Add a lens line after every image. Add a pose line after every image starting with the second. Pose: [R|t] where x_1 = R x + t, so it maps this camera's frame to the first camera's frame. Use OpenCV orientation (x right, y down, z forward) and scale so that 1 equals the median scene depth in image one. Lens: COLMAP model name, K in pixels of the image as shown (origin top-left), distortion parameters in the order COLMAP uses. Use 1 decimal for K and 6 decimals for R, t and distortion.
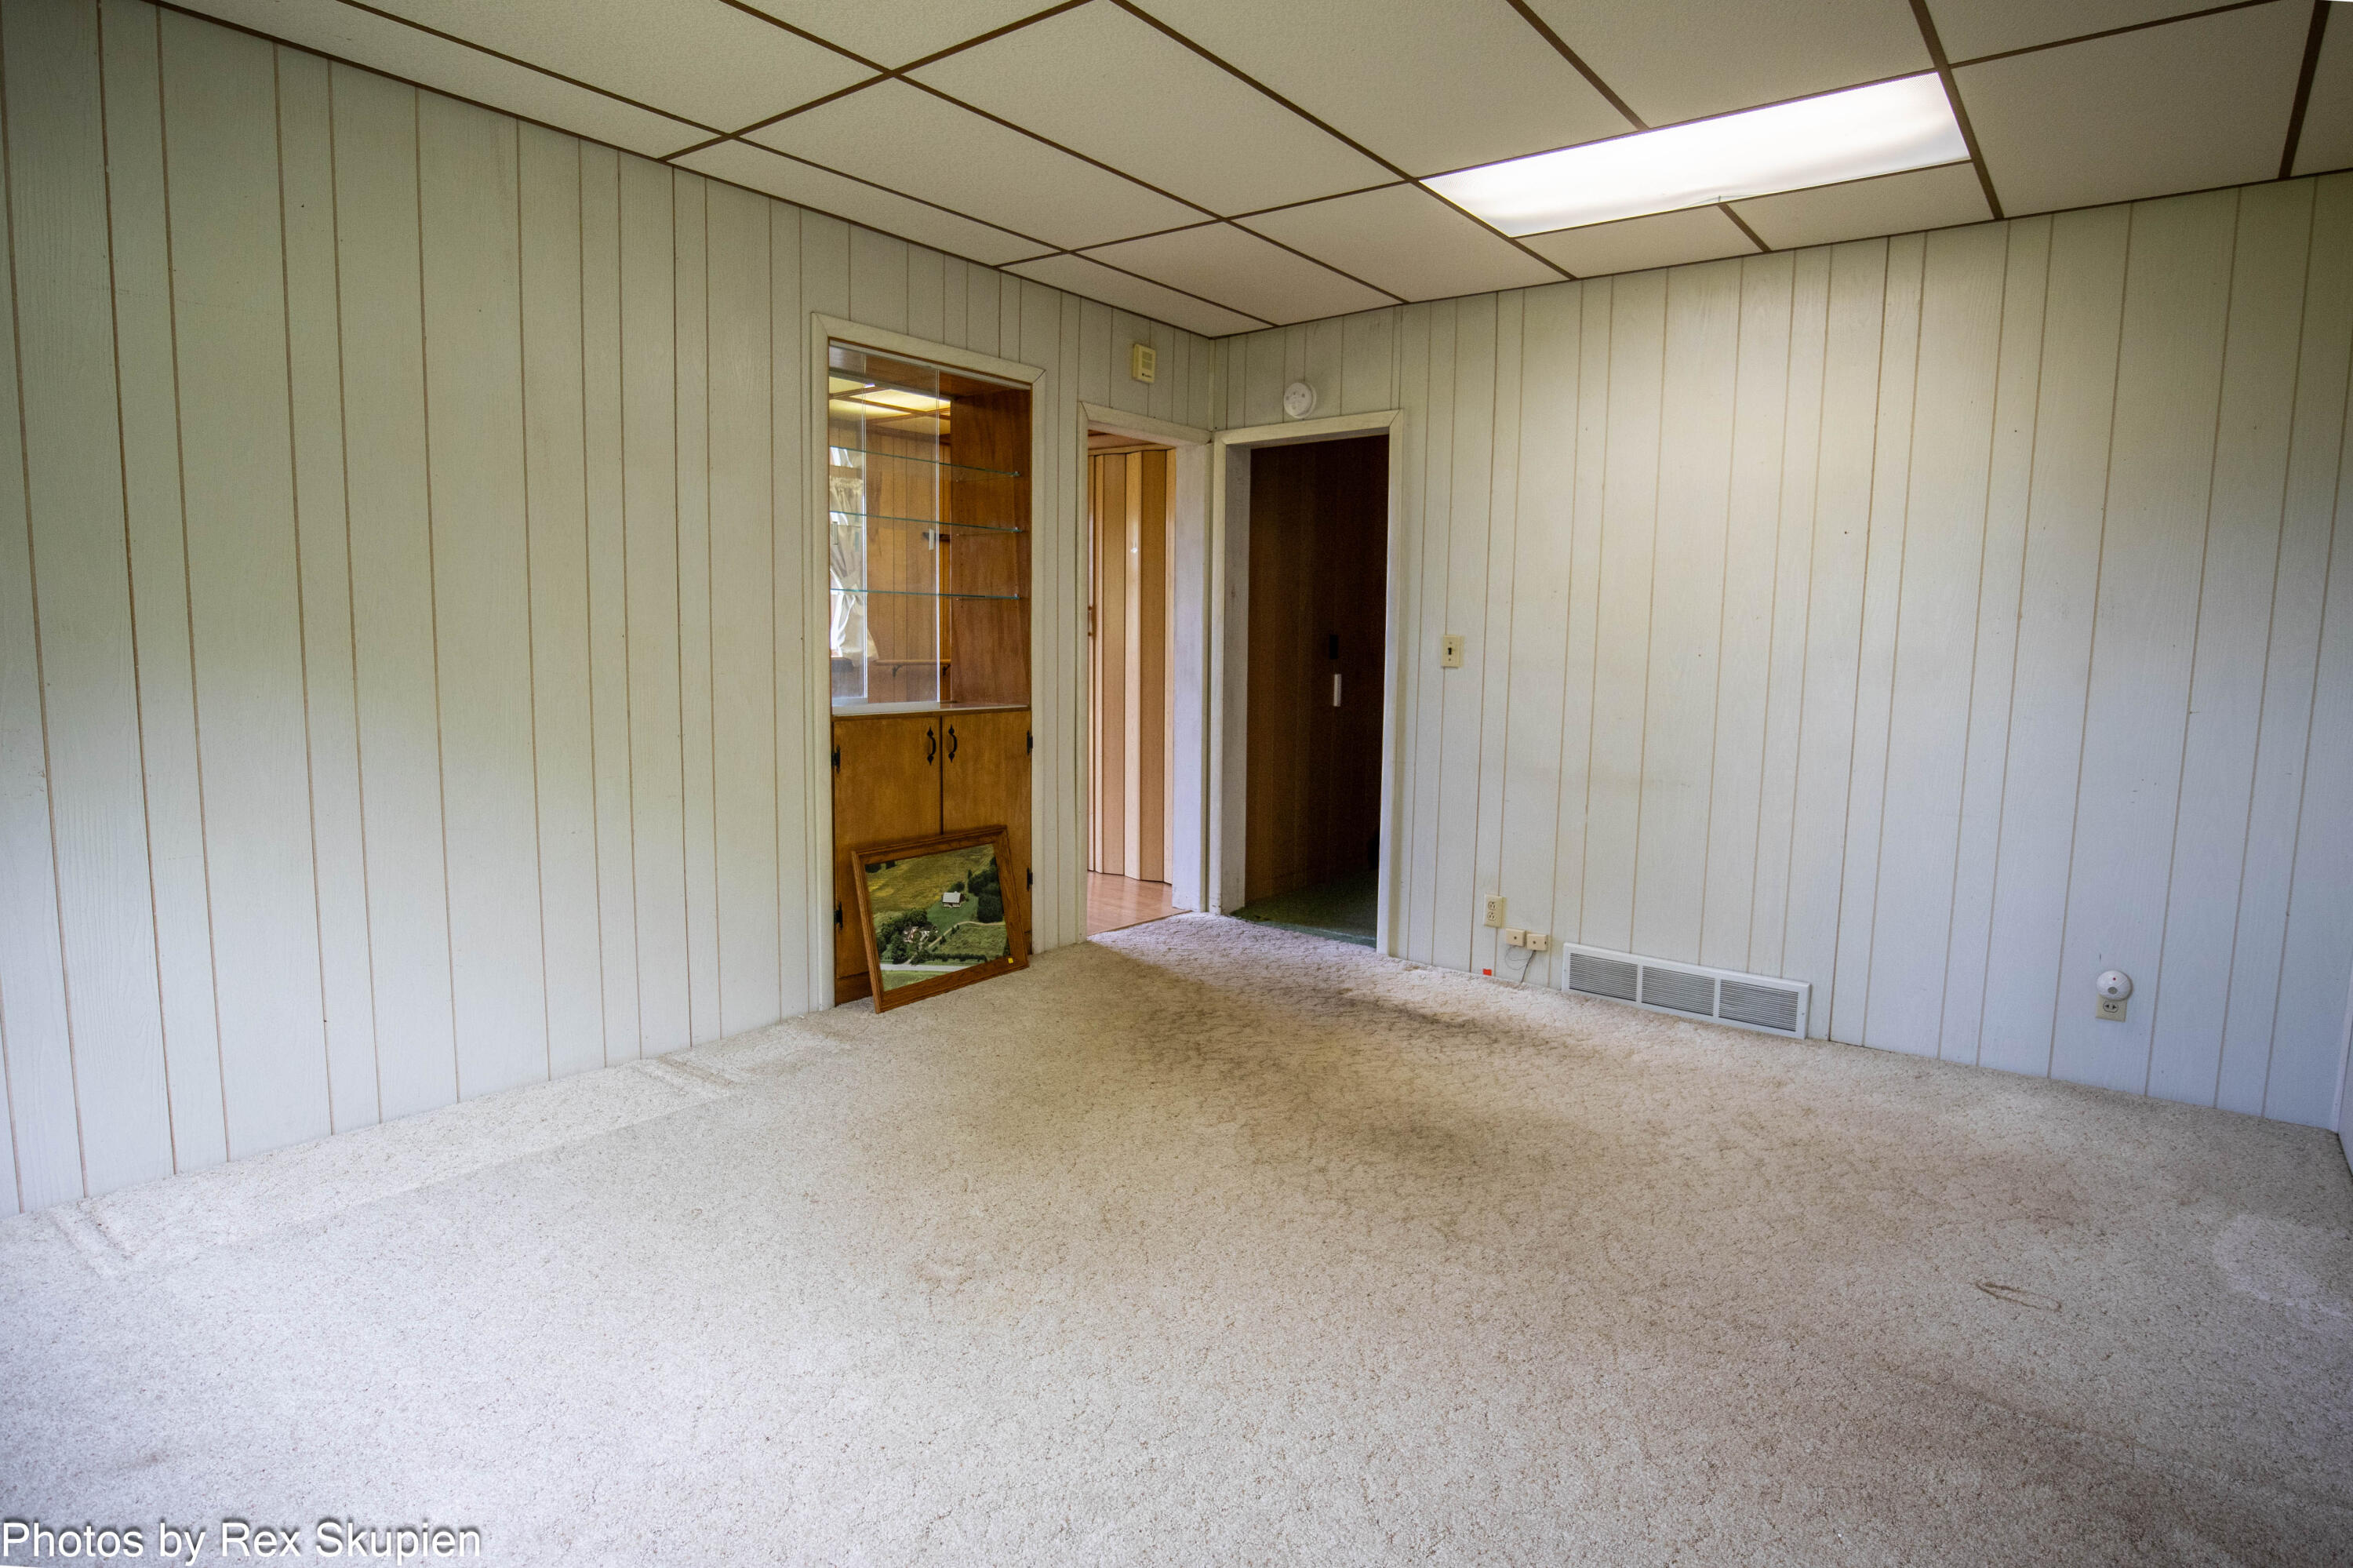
lens RADIAL K [[1288.7, 0, 1176.5], [0, 1288.7, 784.0], [0, 0, 1]] dist [-0.063943, 0.000913]
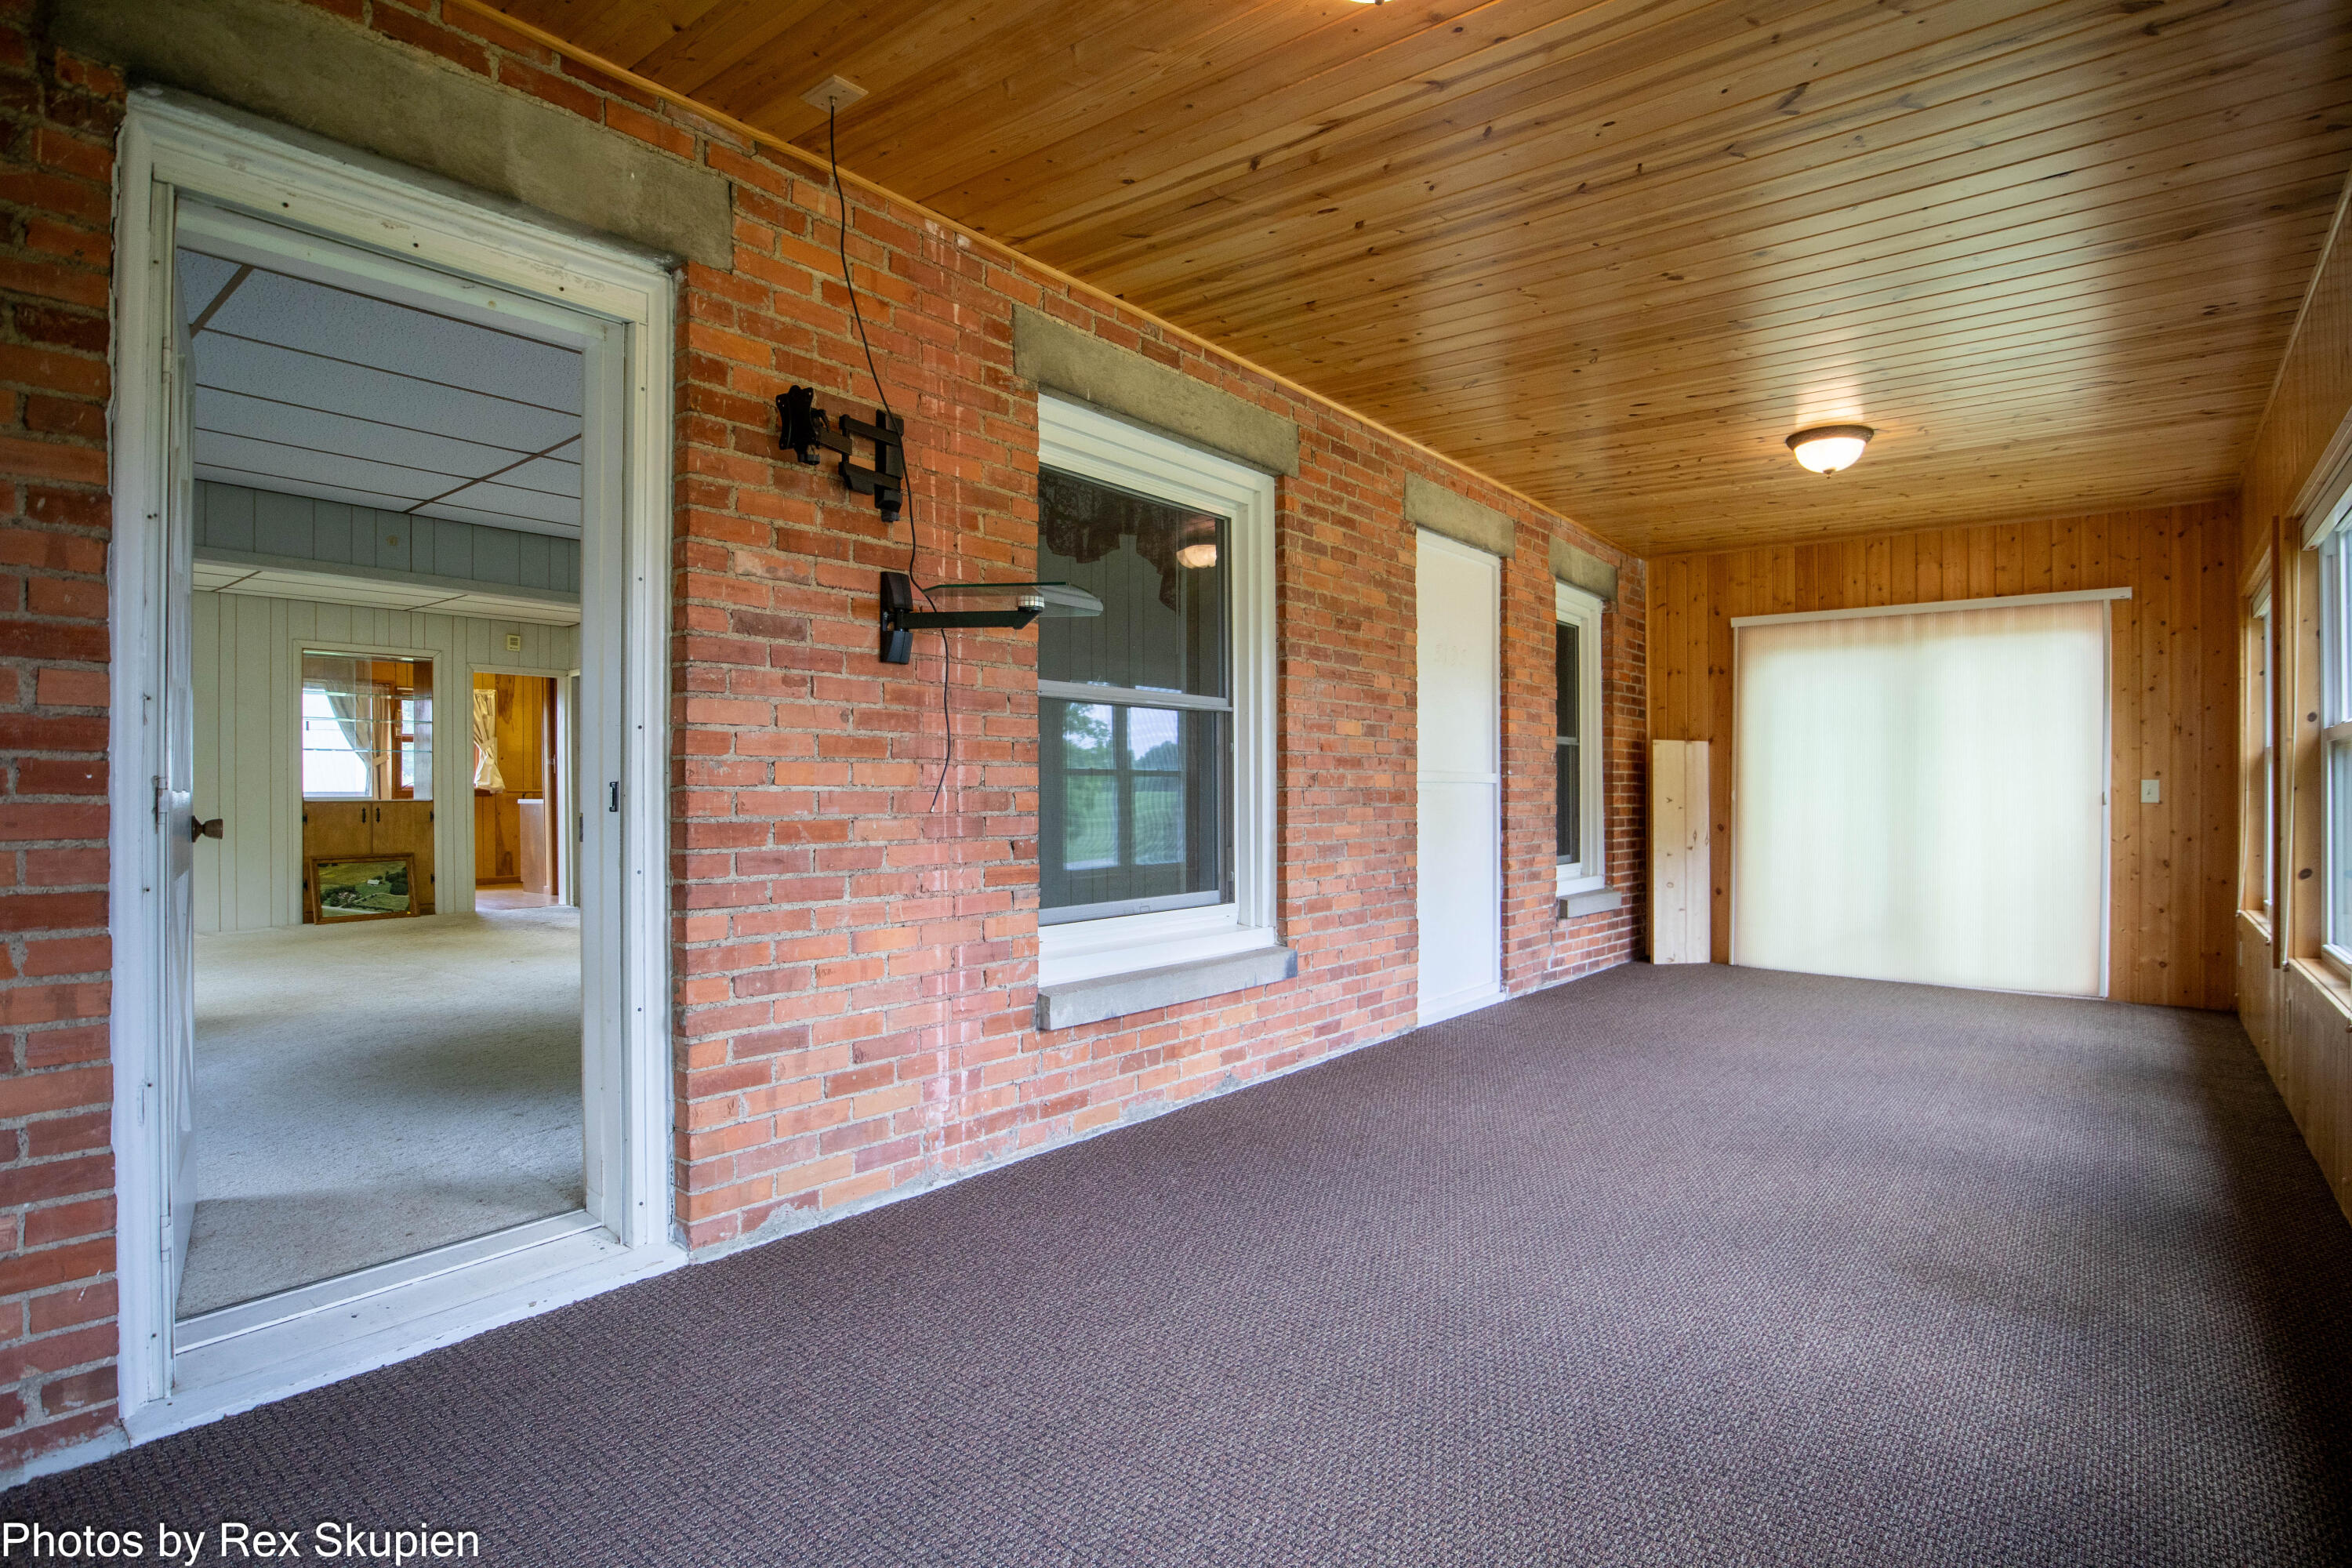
lens RADIAL K [[1188.6, 0, 1188.0], [0, 1188.6, 786.7], [0, 0, 1]] dist [-0.054565, 0.025489]
pose [[0.999734, -0.020358, -0.010832, 1.309216], [0.018953, 0.992966, -0.116873, 0.191054], [0.013135, 0.116637, 0.993088, -1.063110]]
